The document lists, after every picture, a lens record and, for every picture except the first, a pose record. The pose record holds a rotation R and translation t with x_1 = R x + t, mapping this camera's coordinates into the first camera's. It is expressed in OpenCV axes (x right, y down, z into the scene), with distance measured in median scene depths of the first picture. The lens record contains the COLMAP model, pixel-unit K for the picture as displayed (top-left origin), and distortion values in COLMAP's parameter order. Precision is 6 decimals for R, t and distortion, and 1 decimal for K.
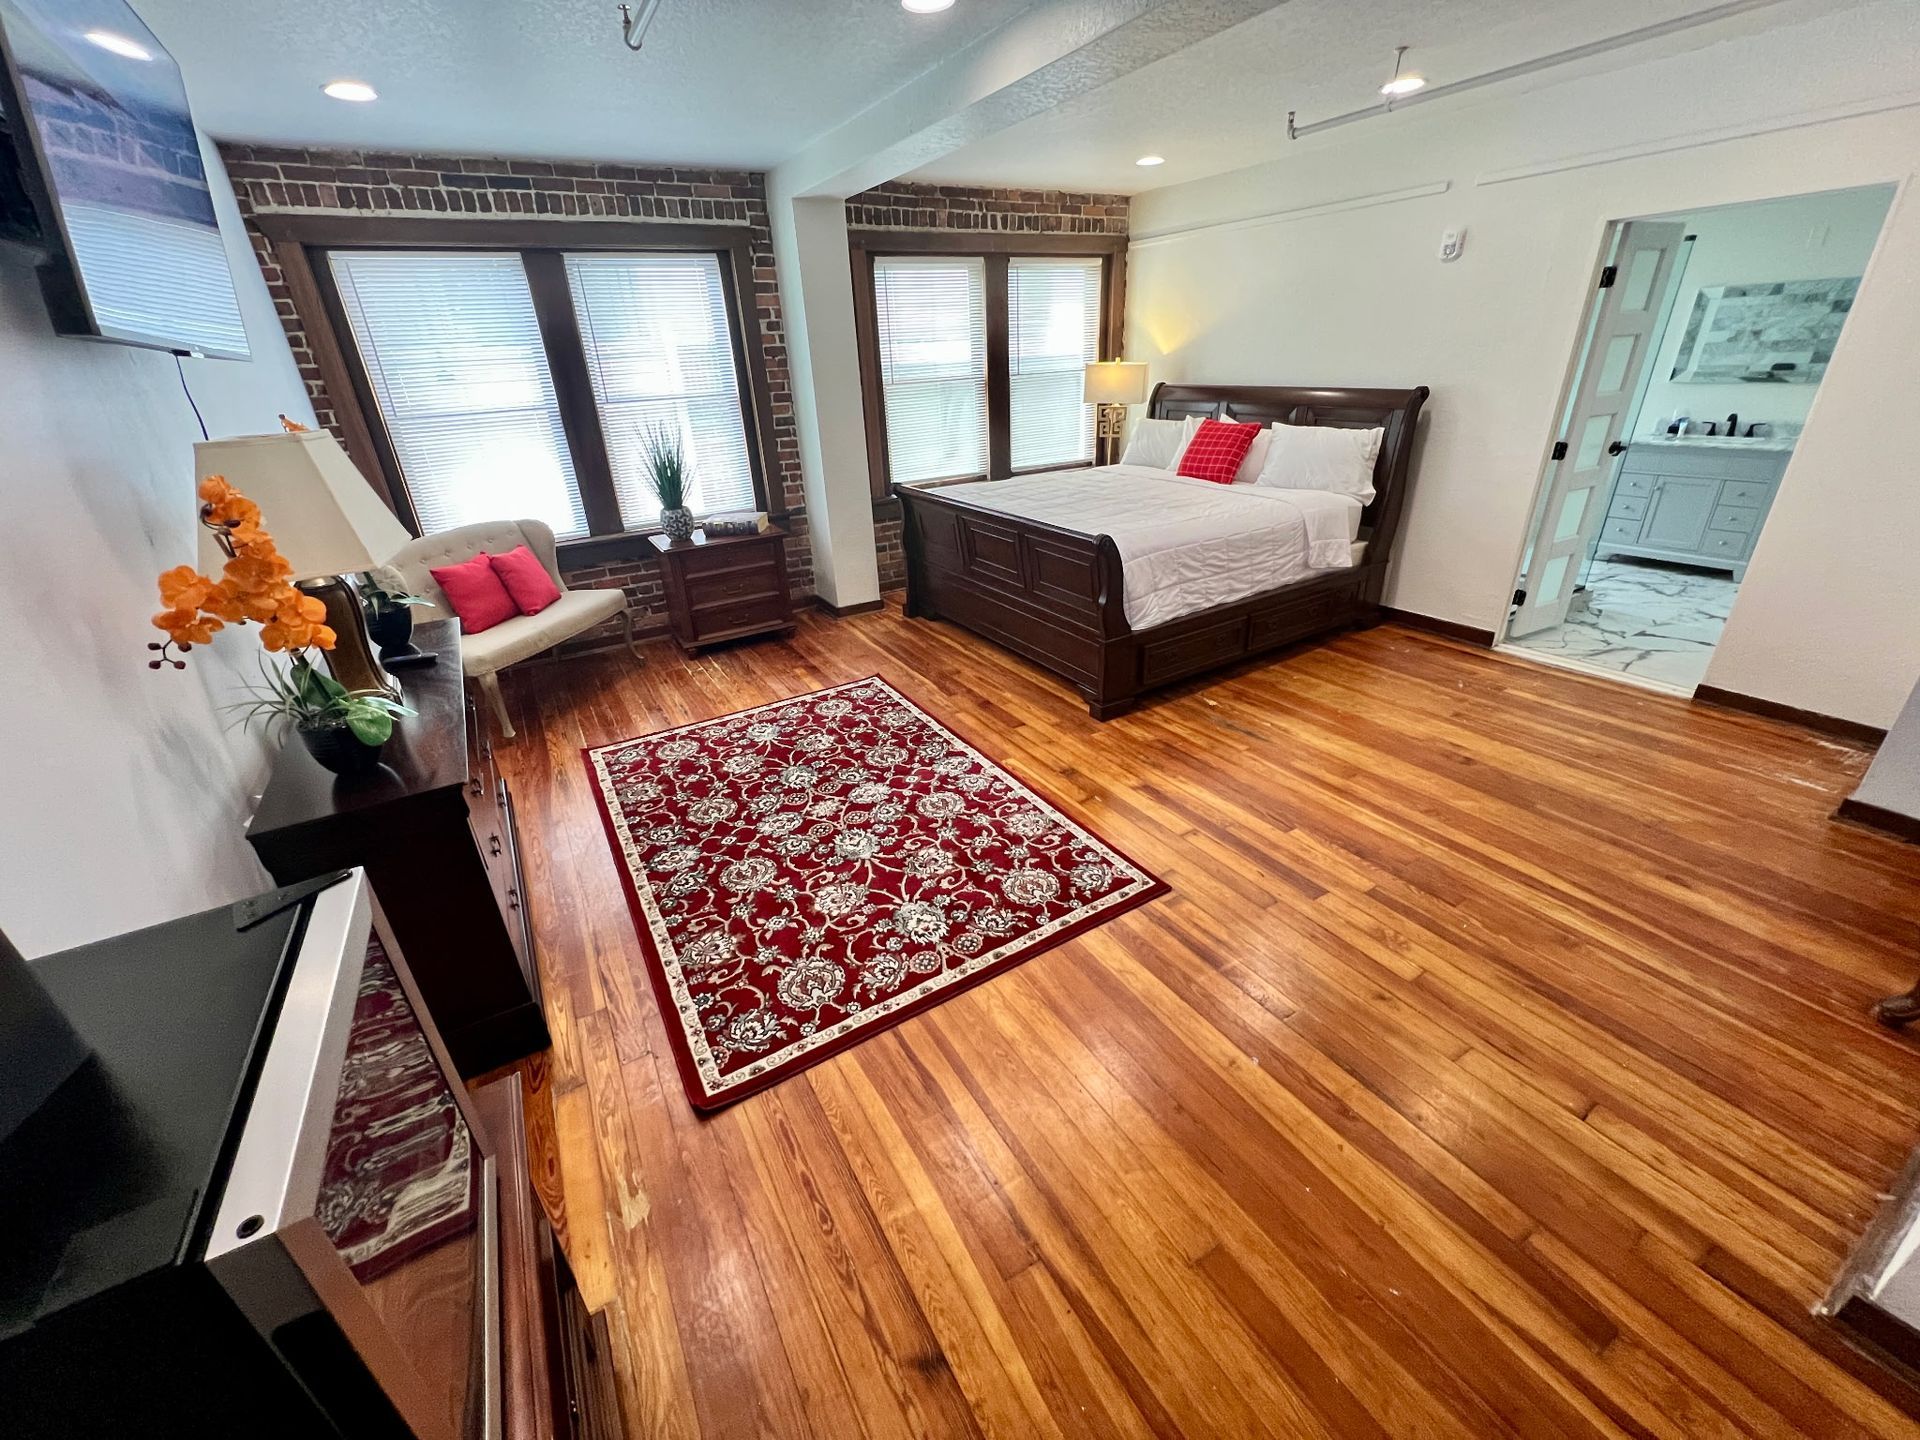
lens RADIAL K [[767.0, 0, 947.1], [0, 767.0, 716.9], [0, 0, 1]] dist [-0.003025, 0.000721]
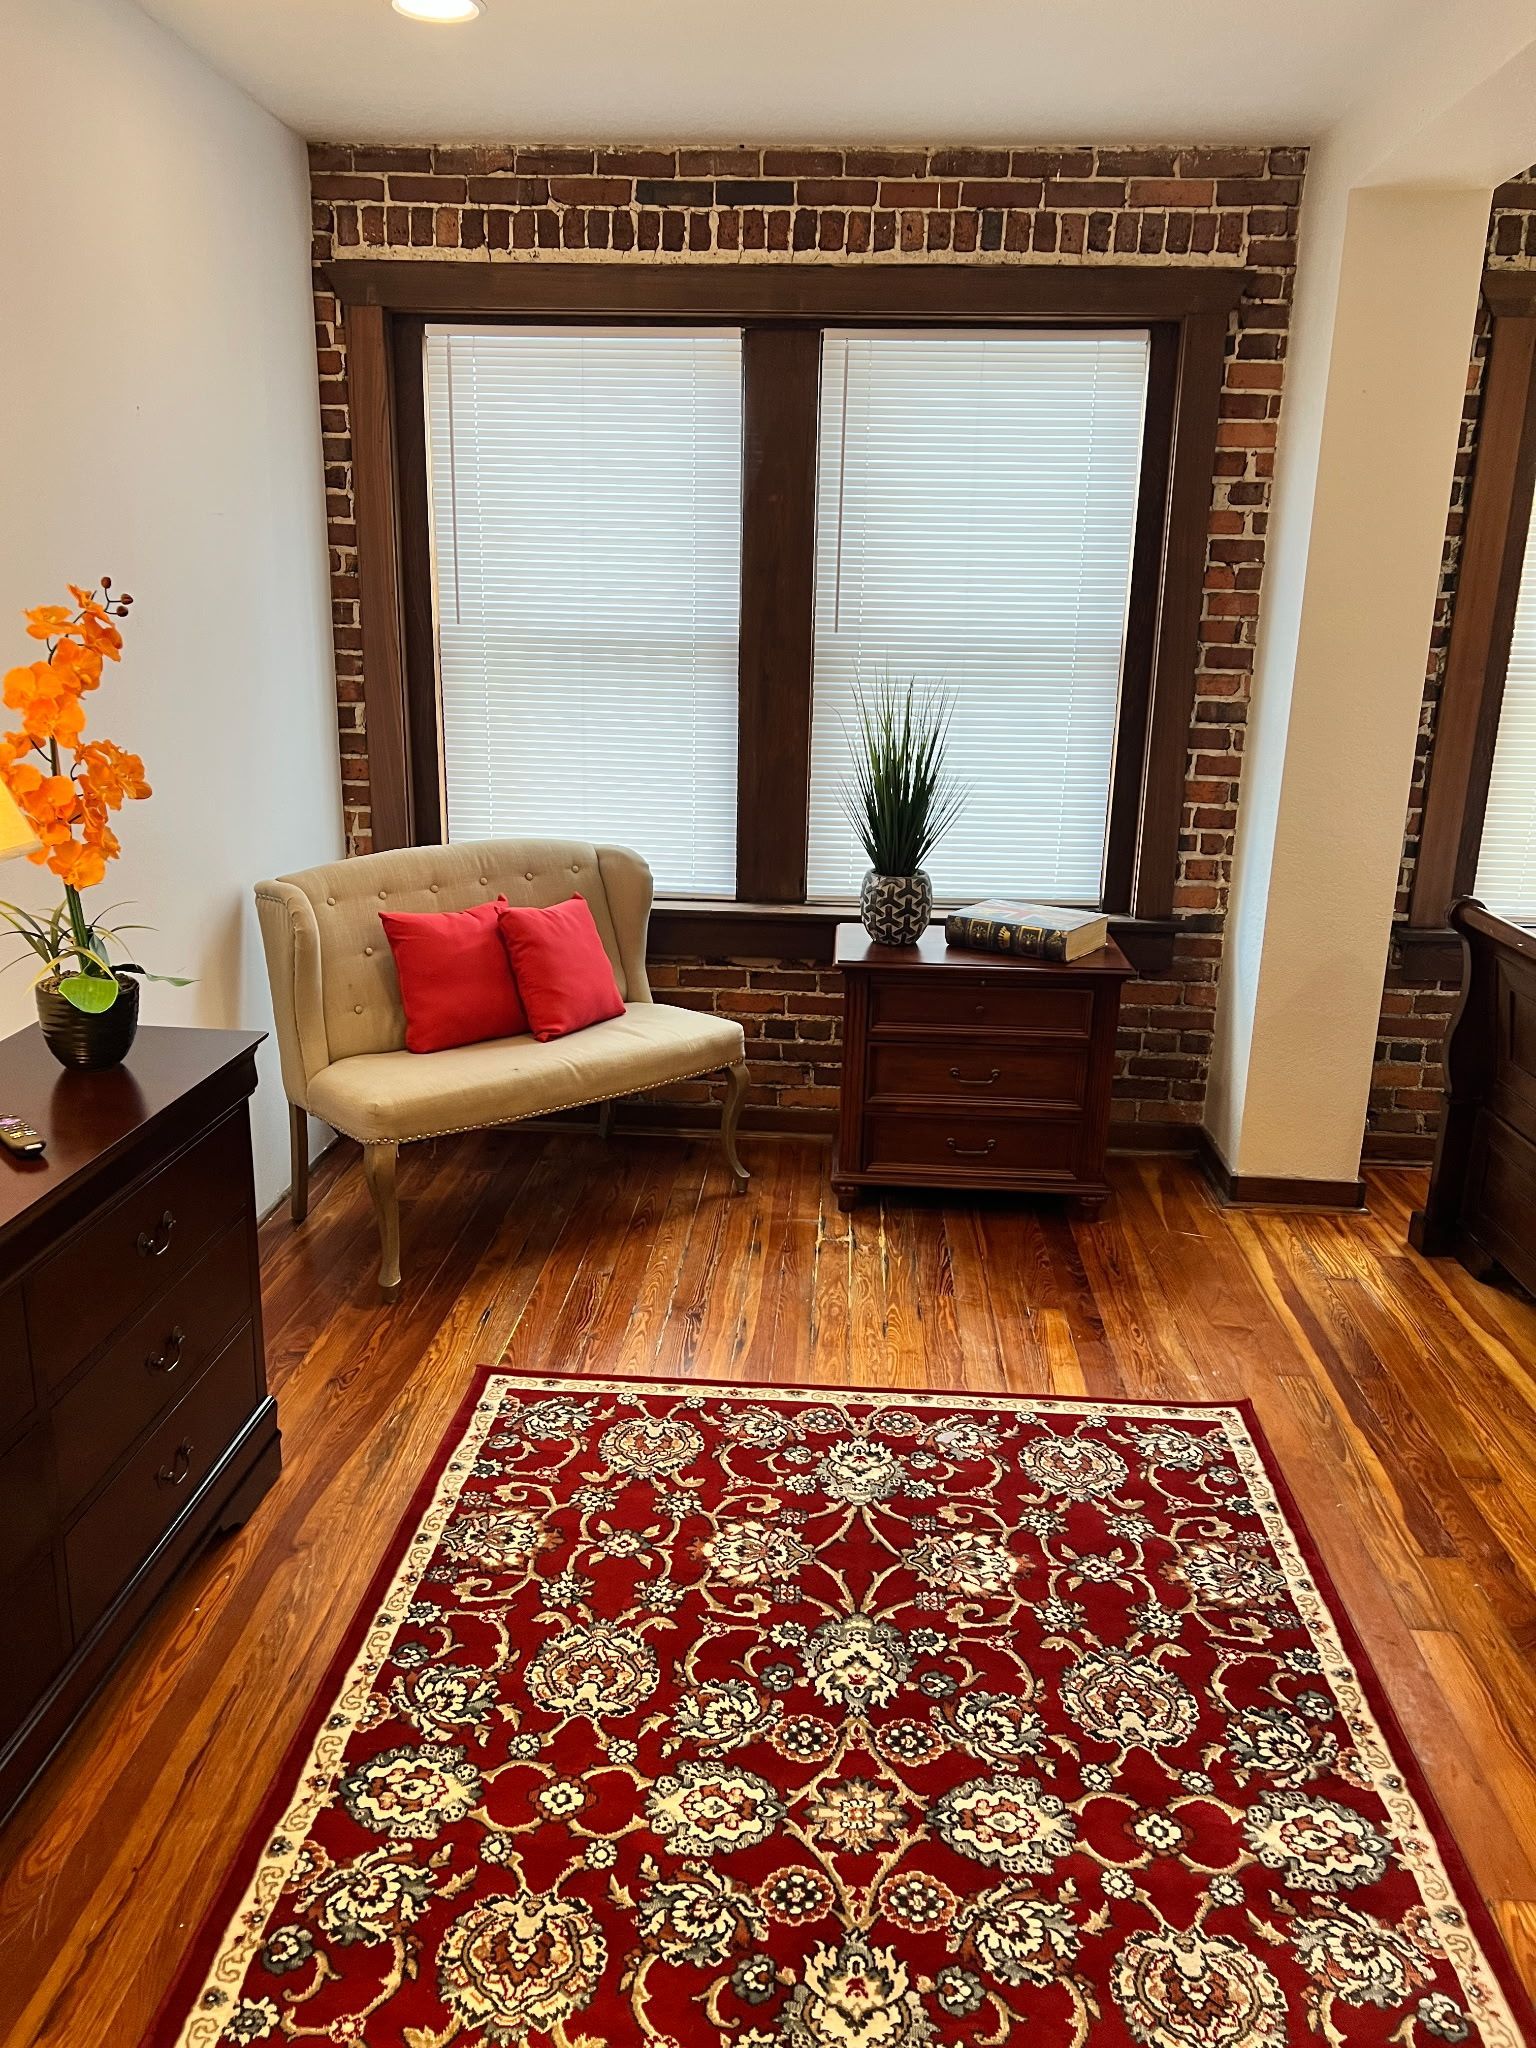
lens RADIAL K [[1525.5, 0, 761.8], [0, 1525.5, 1044.4], [0, 0, 1]] dist [0.030414, -0.027603]
pose [[0.829767, 0.217513, -0.513980, 0.060387], [-0.292429, 0.953835, -0.068440, -0.113186], [0.475365, 0.207092, 0.855068, 0.280805]]
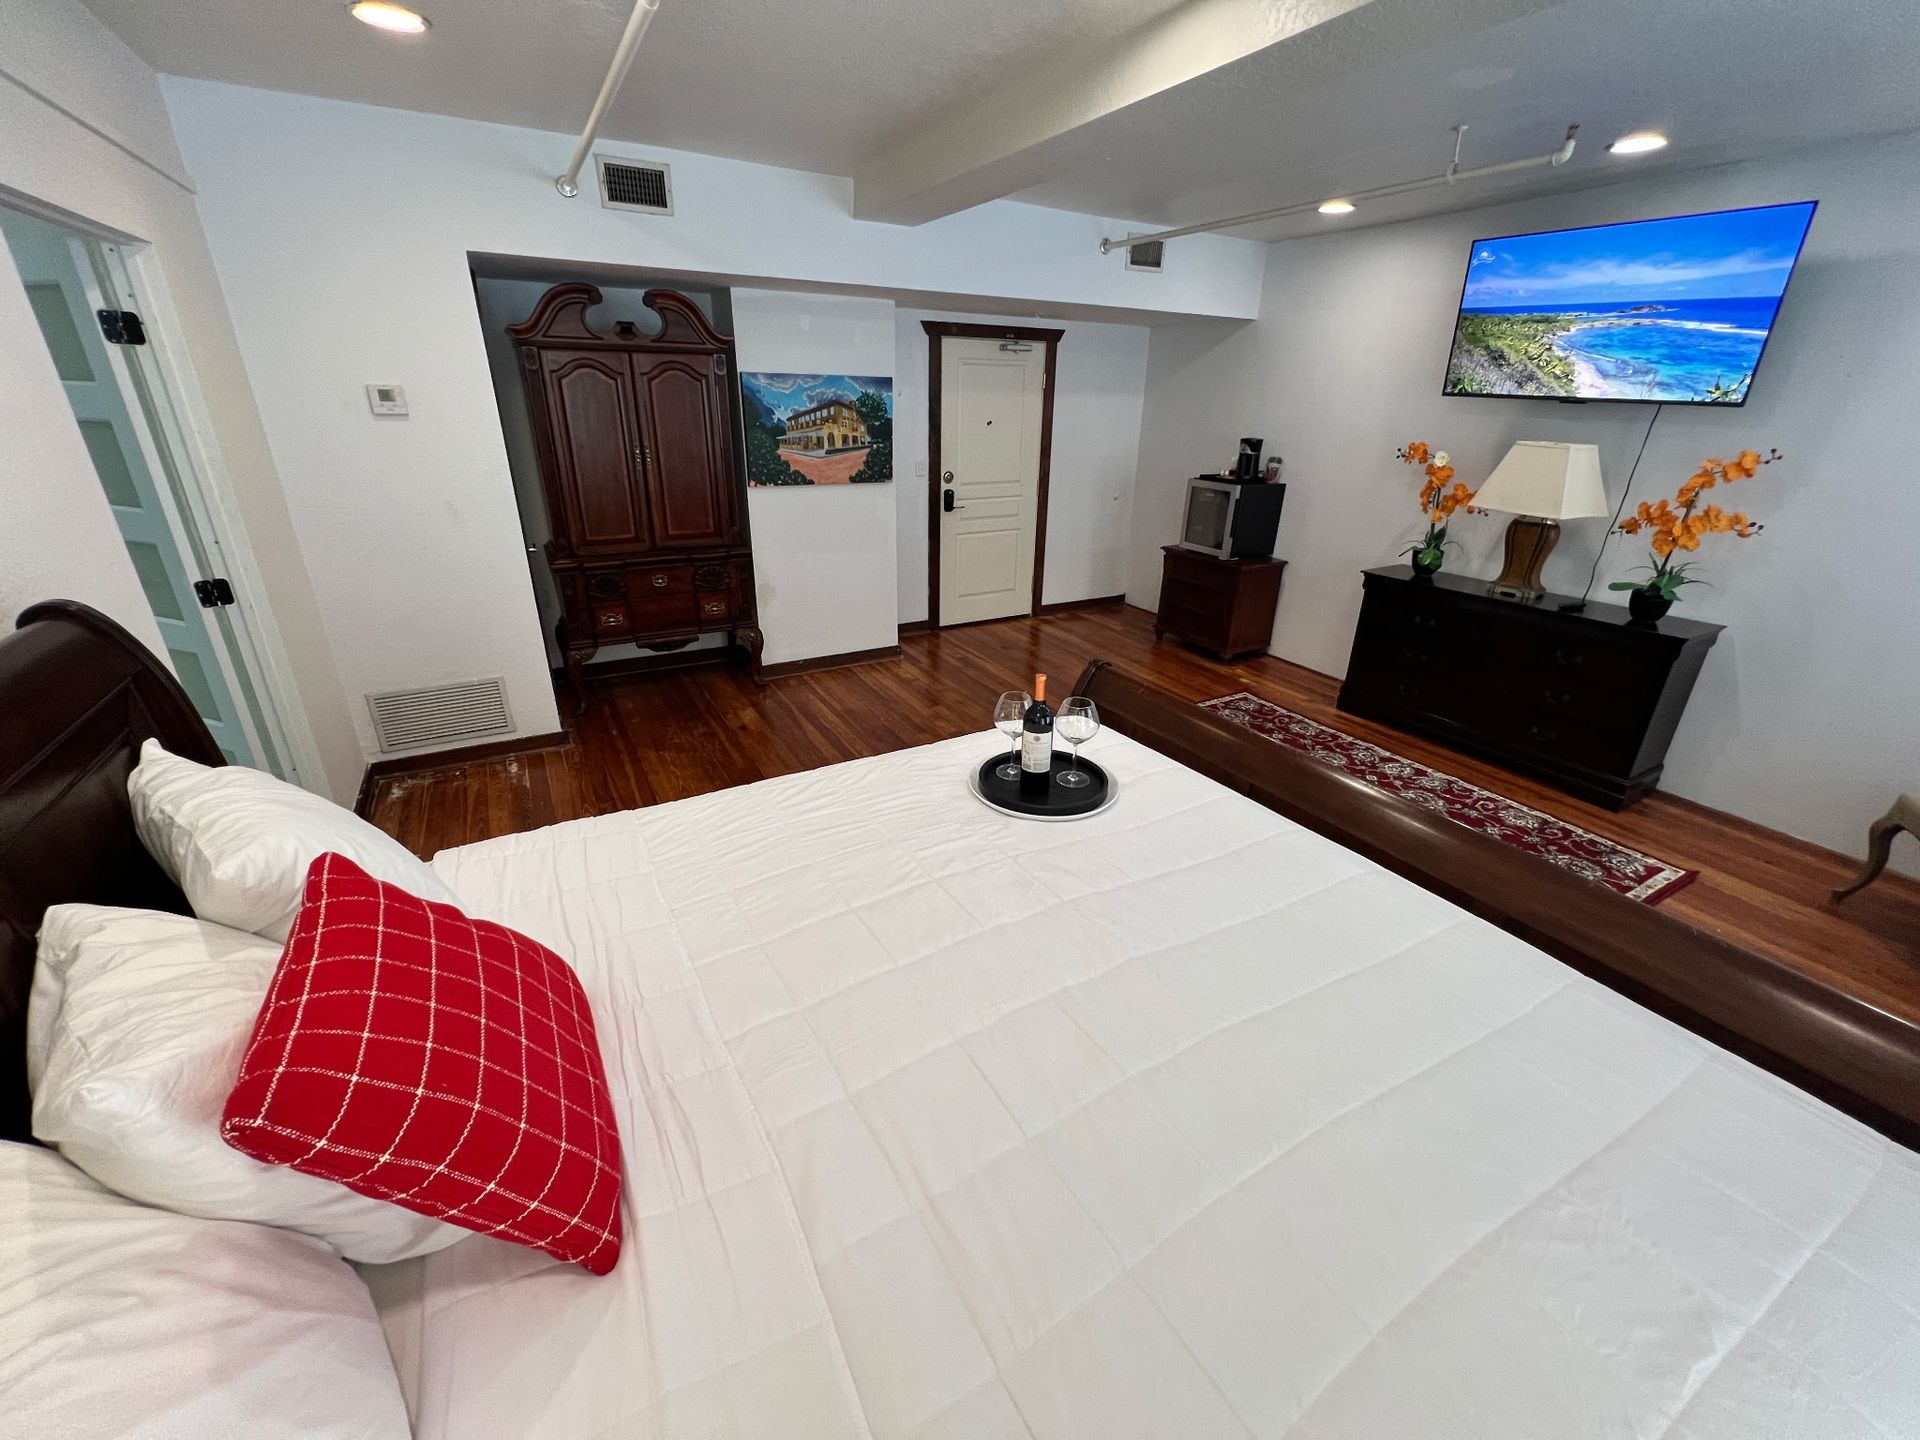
lens RADIAL K [[767.0, 0, 970.4], [0, 767.0, 713.4], [0, 0, 1]] dist [-0.003025, 0.000721]
pose [[-0.999774, 0.021205, 0.001772, 0.290485], [0.015443, 0.665749, 0.746016, -0.667607], [0.014640, 0.745875, -0.665925, 1.343000]]
